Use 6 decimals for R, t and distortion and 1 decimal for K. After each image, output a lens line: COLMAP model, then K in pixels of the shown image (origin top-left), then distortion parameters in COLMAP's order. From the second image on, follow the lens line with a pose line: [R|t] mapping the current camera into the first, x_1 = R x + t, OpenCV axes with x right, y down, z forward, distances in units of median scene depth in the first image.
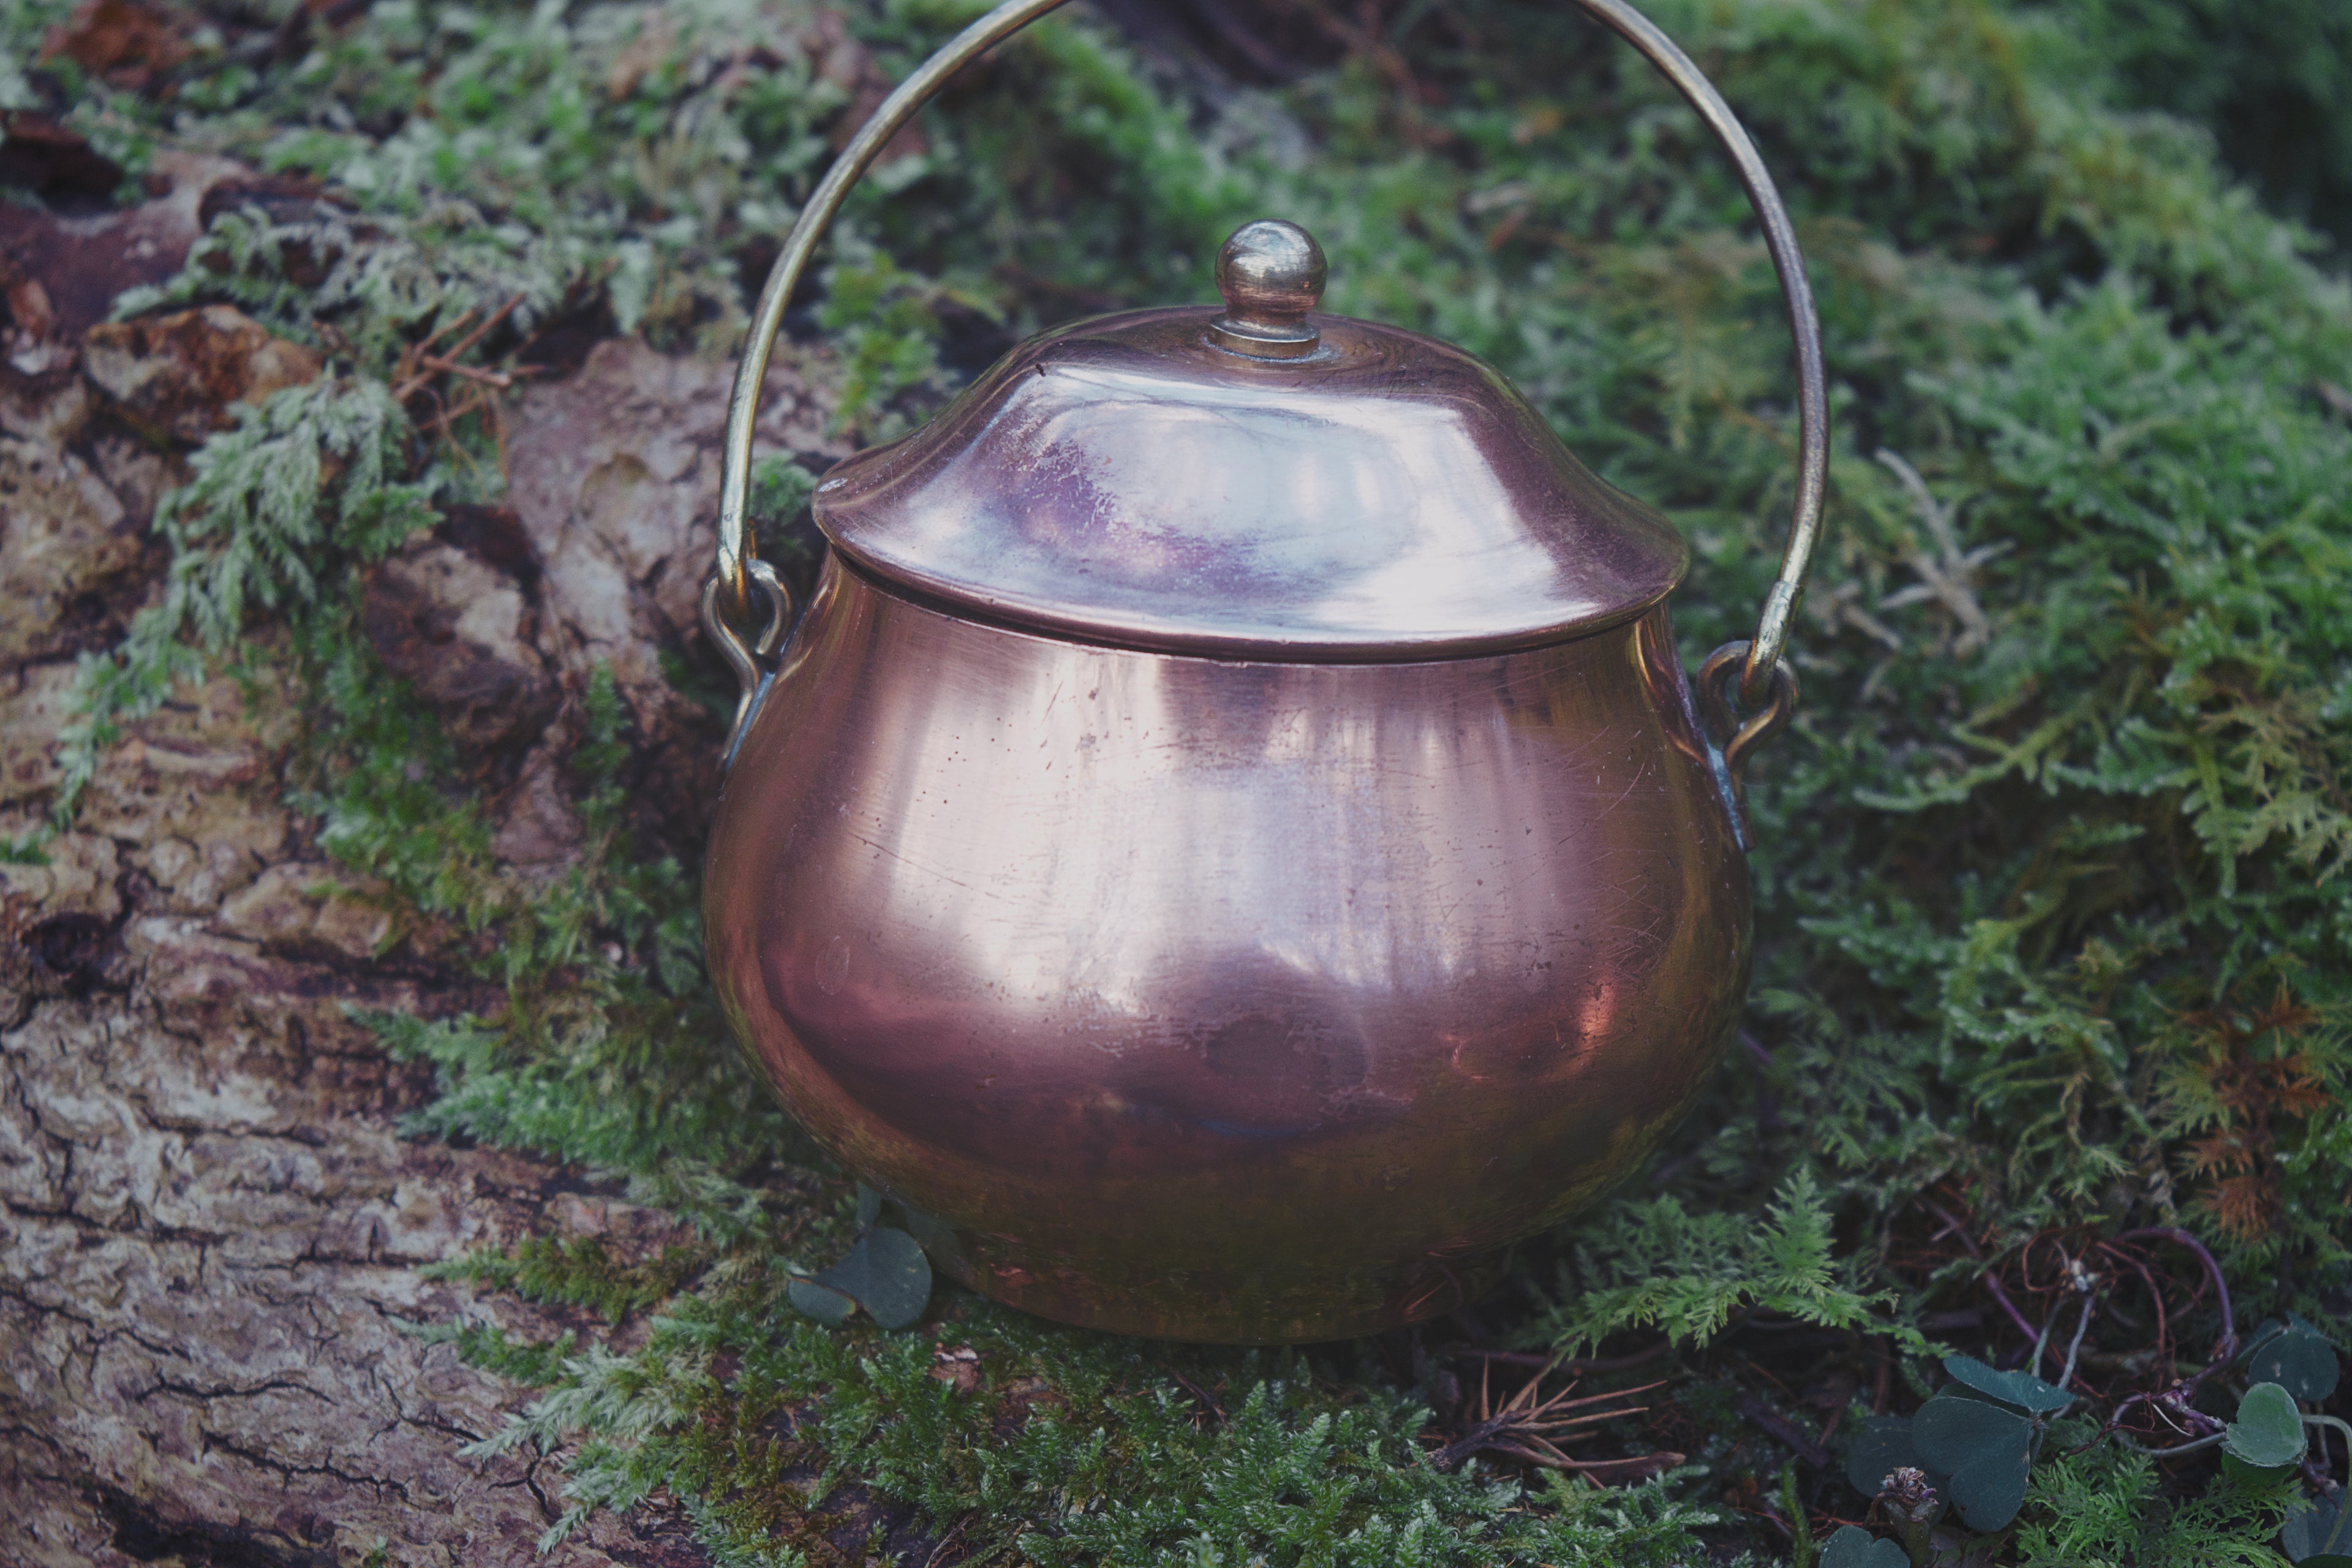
lens RADIAL K [[5220.6, 0, 1176.0], [0, 5220.6, 784.0], [0, 0, 1]] dist [0.062949, 0.218228]
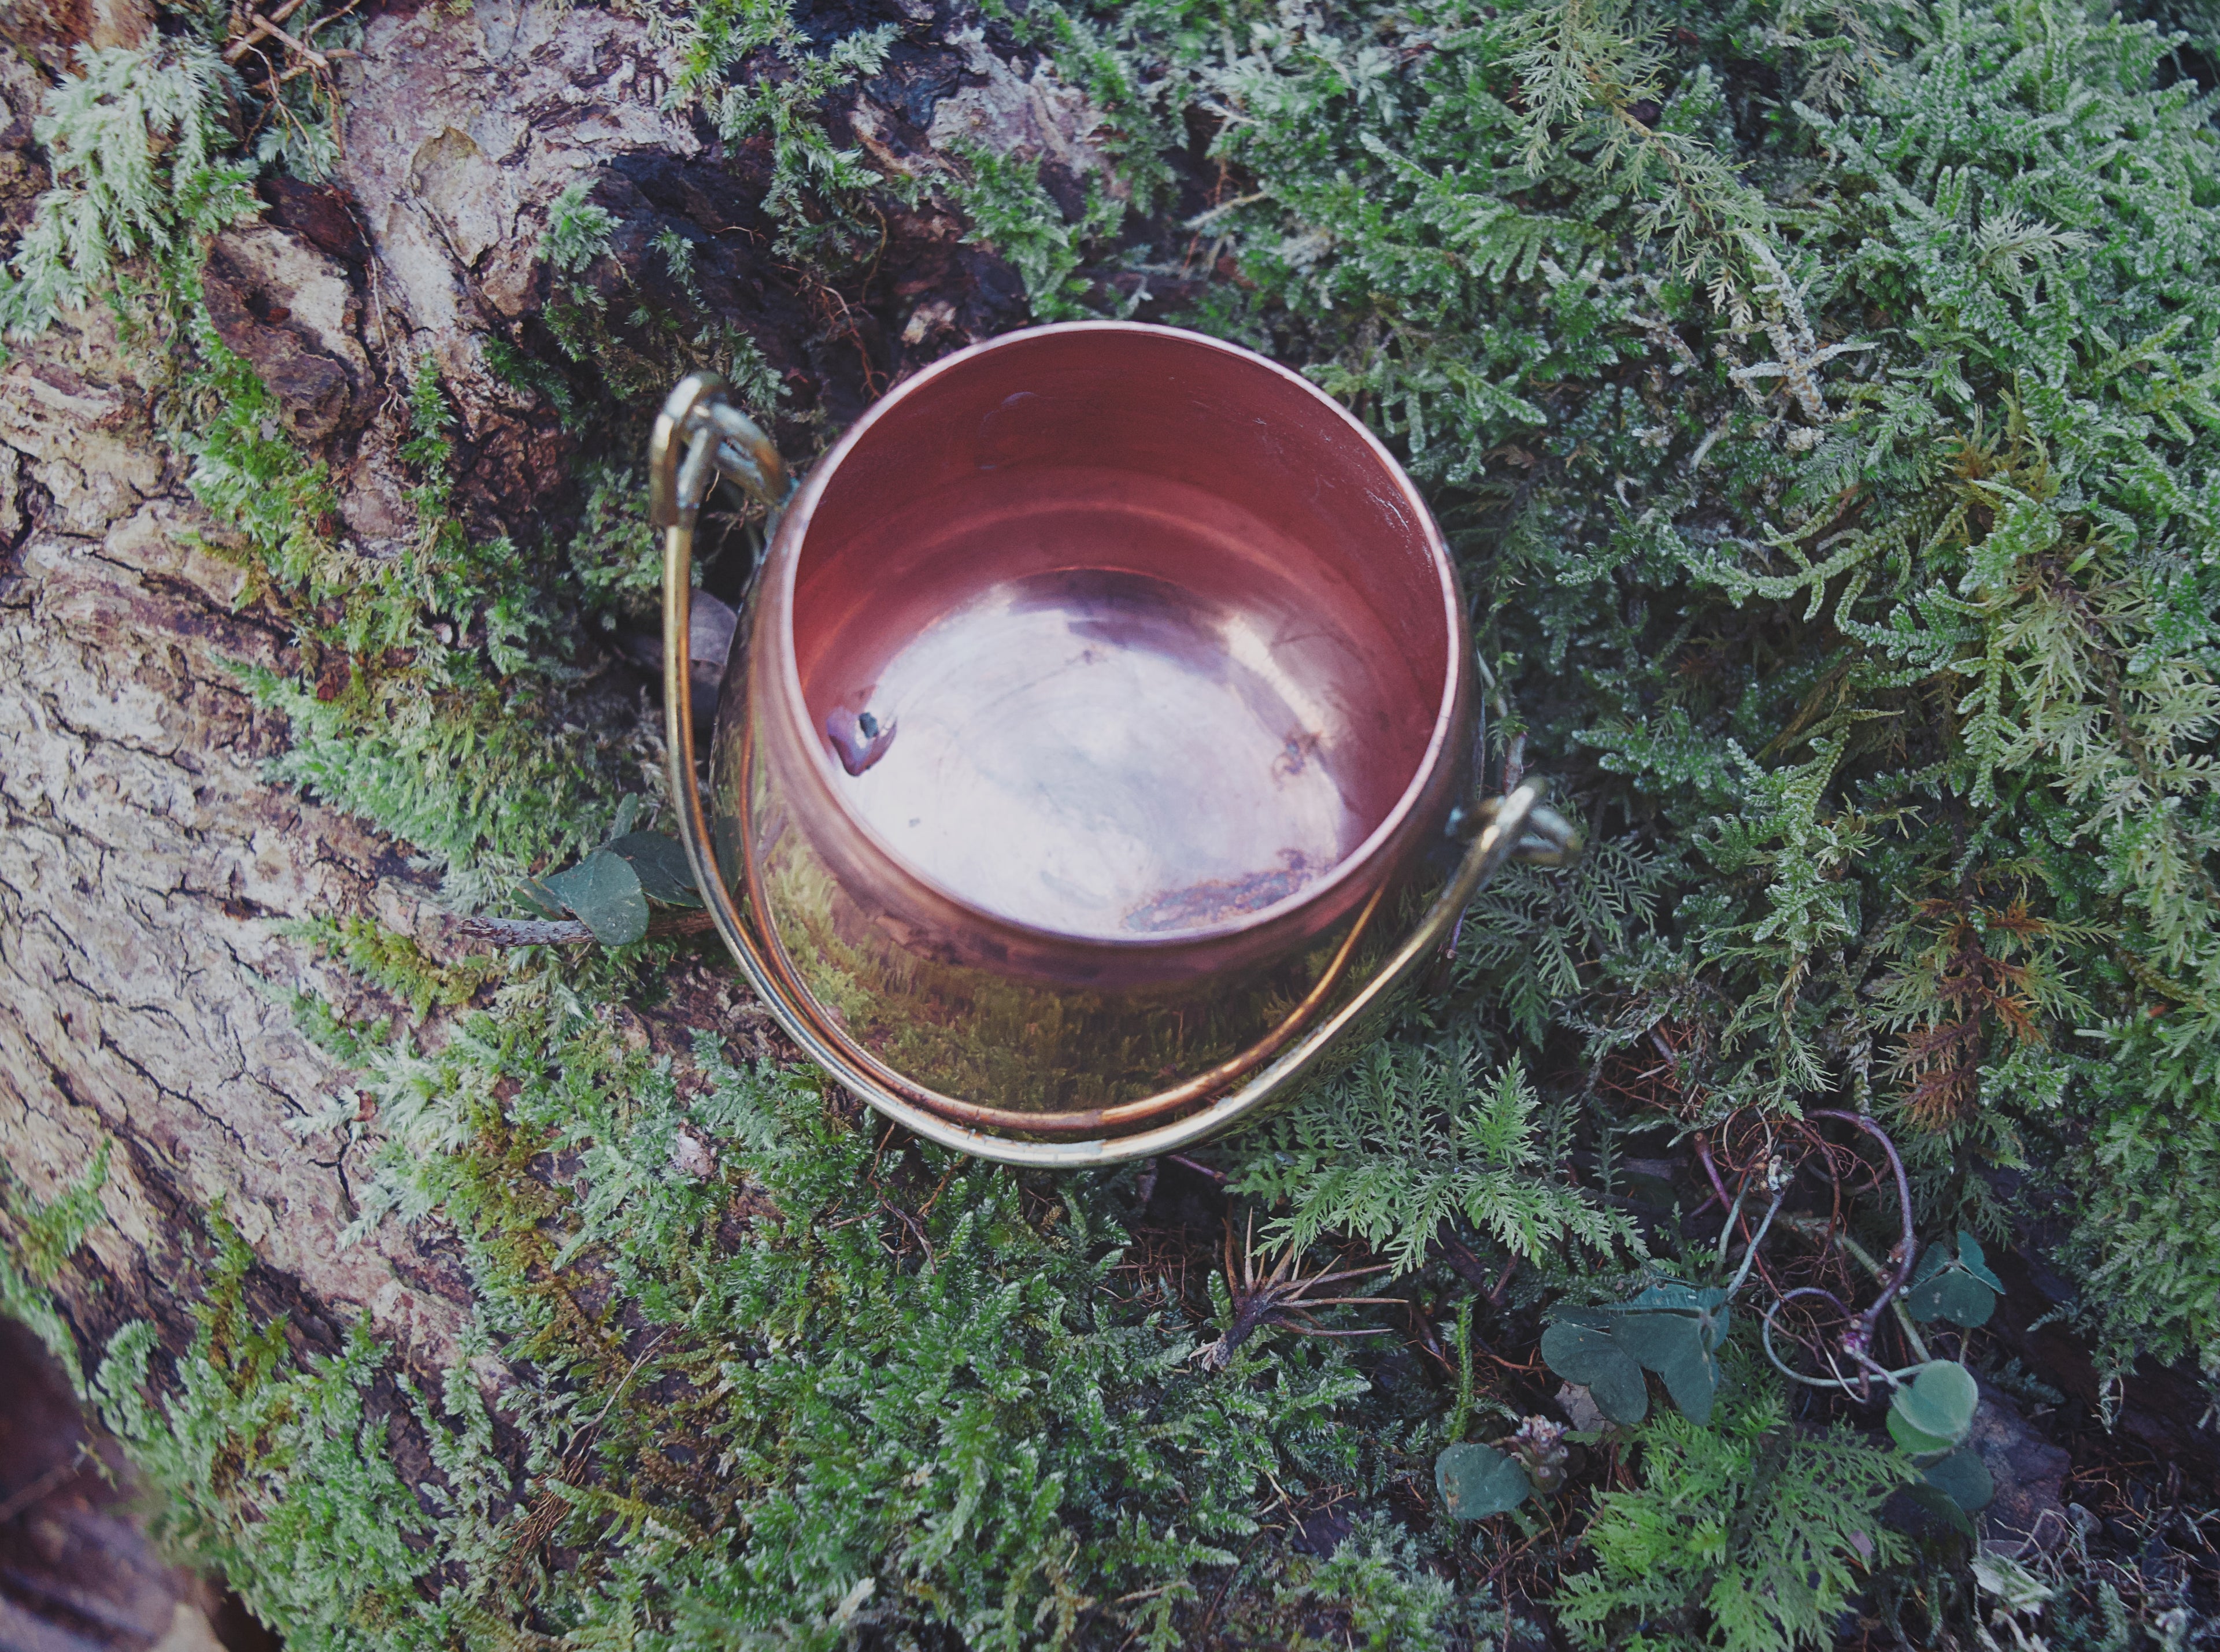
lens RADIAL K [[2800.5, 0, 1199.7], [0, 2800.5, 783.1], [0, 0, 1]] dist [-0.069580, -0.008794]
pose [[0.990771, 0.113181, -0.074584, 0.089727], [-0.060815, 0.862935, 0.501641, -0.235075], [0.121138, -0.492476, 0.861855, 0.519163]]
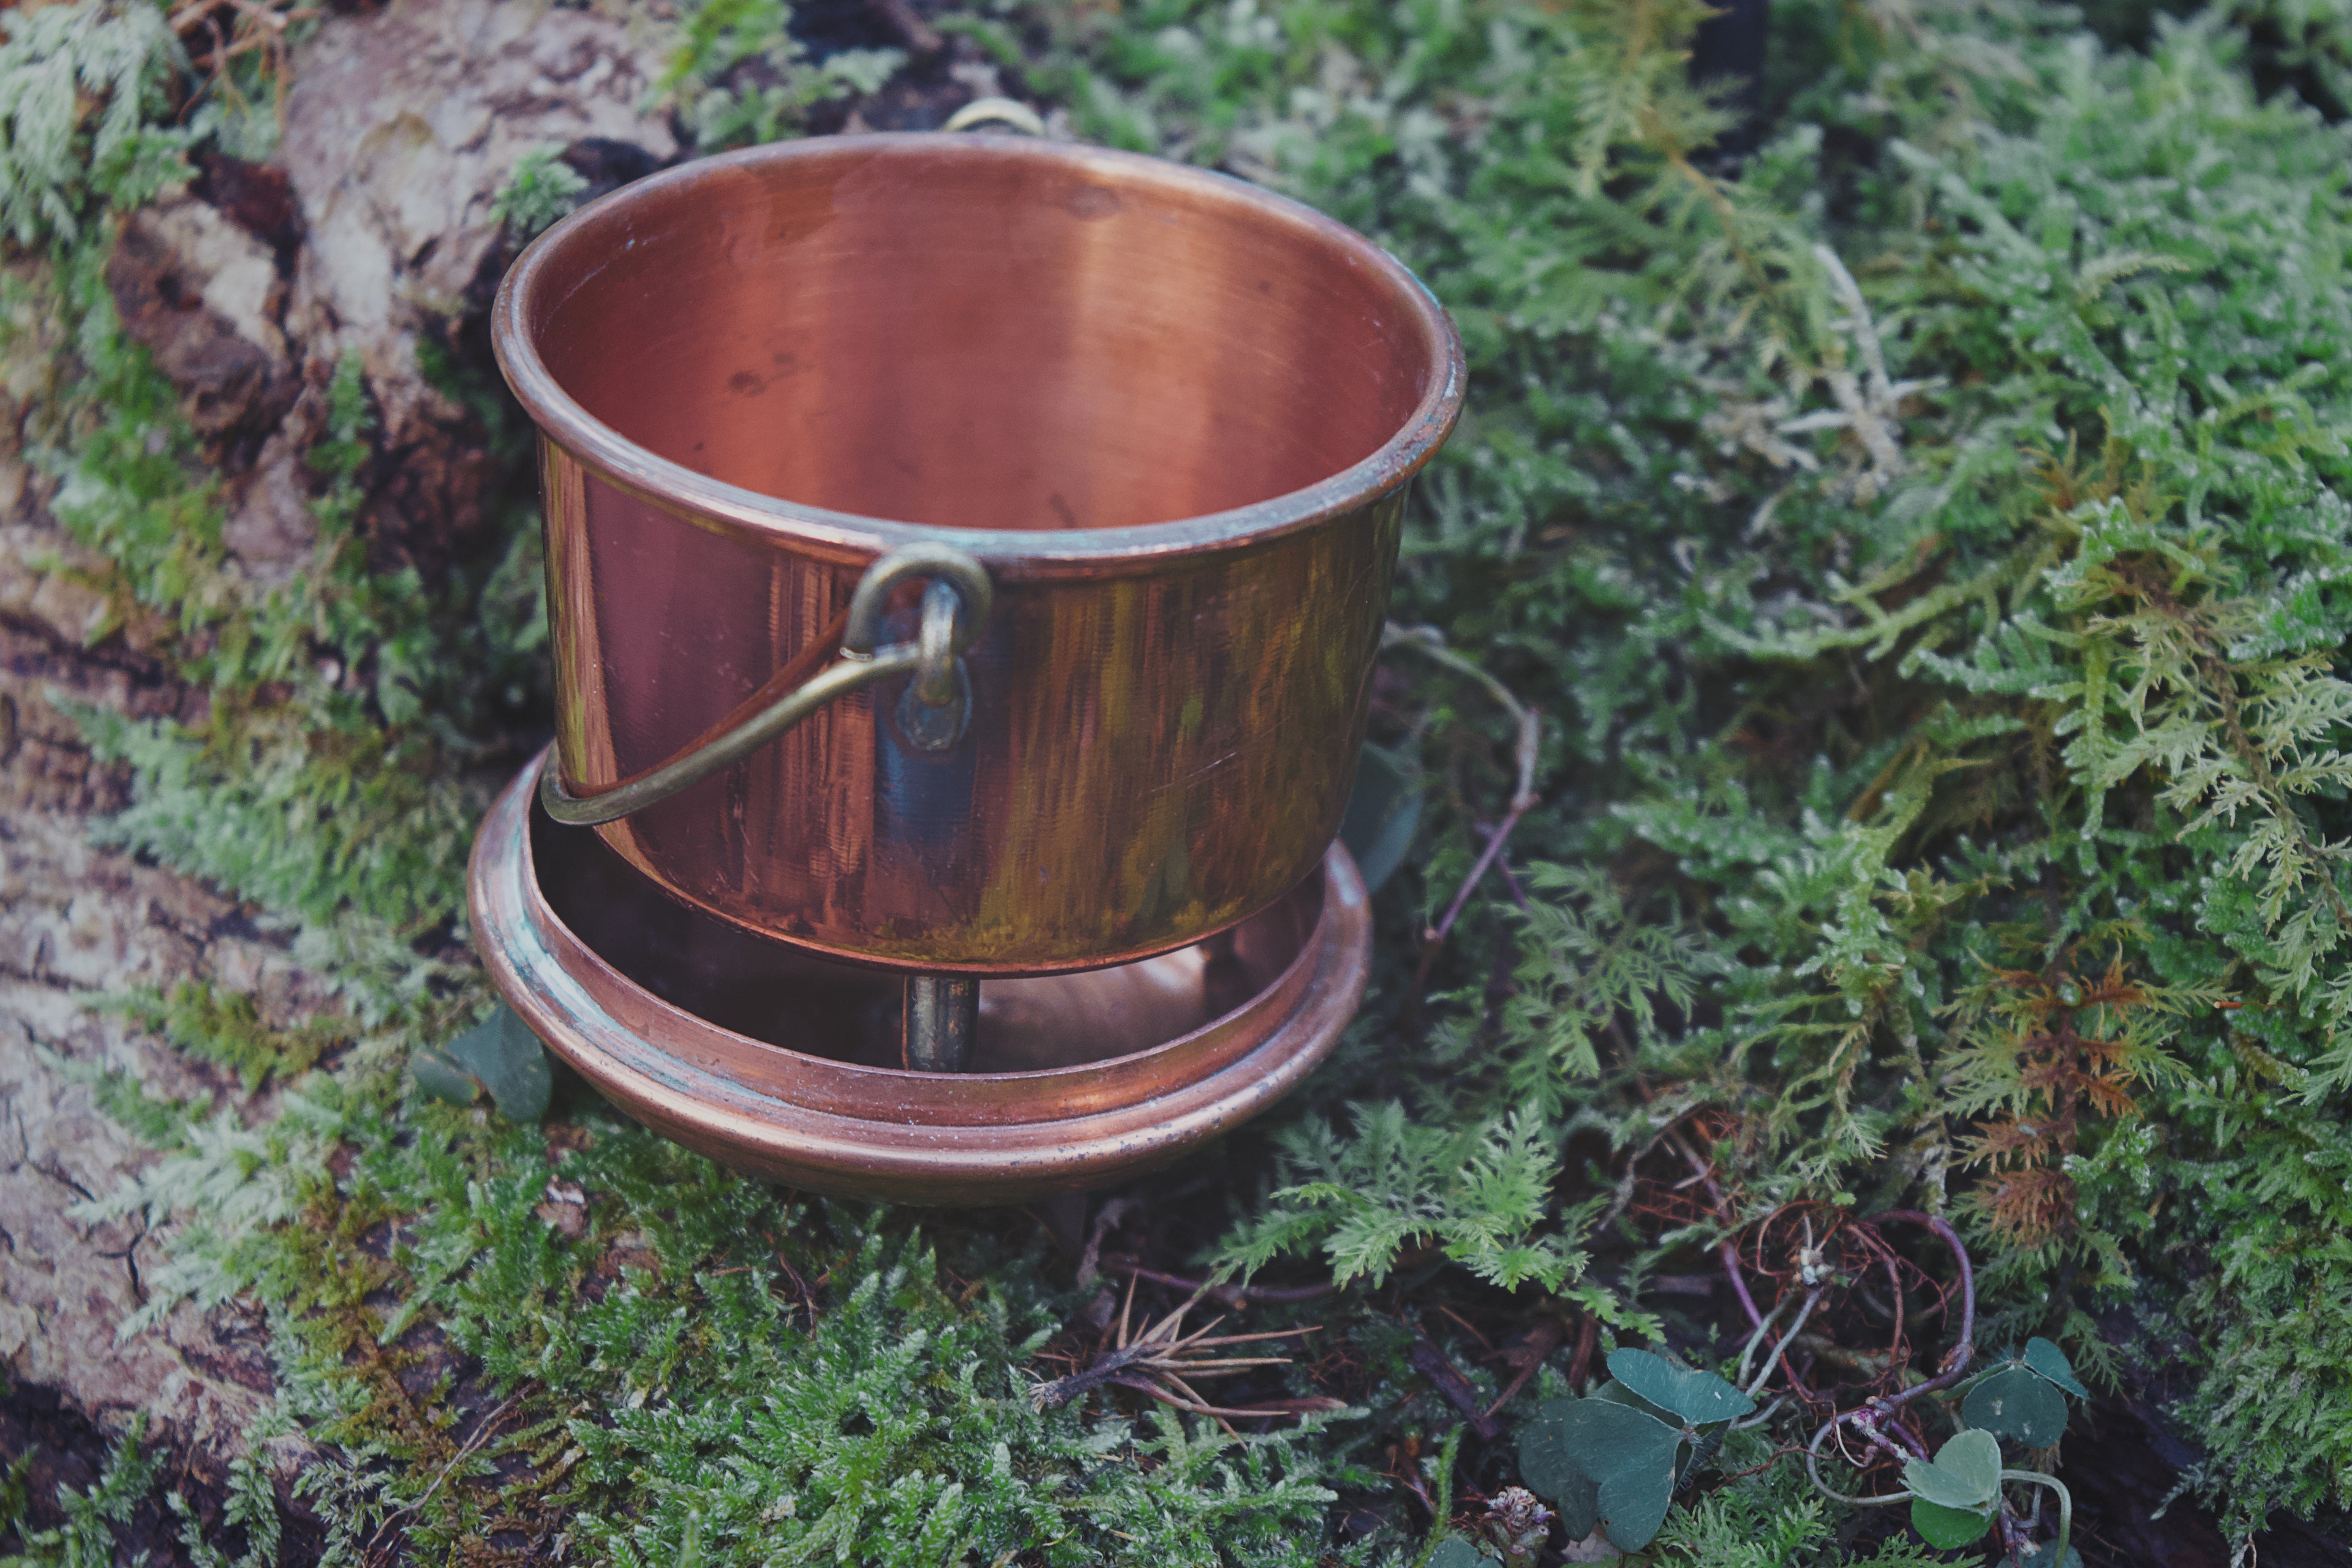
lens RADIAL K [[5220.6, 0, 1176.0], [0, 5220.6, 784.0], [0, 0, 1]] dist [0.062949, 0.218228]
pose [[0.978395, 0.124437, -0.165099, 0.194355], [-0.092886, 0.978018, 0.186691, -0.135242], [0.184701, -0.167322, 0.968447, 0.129690]]
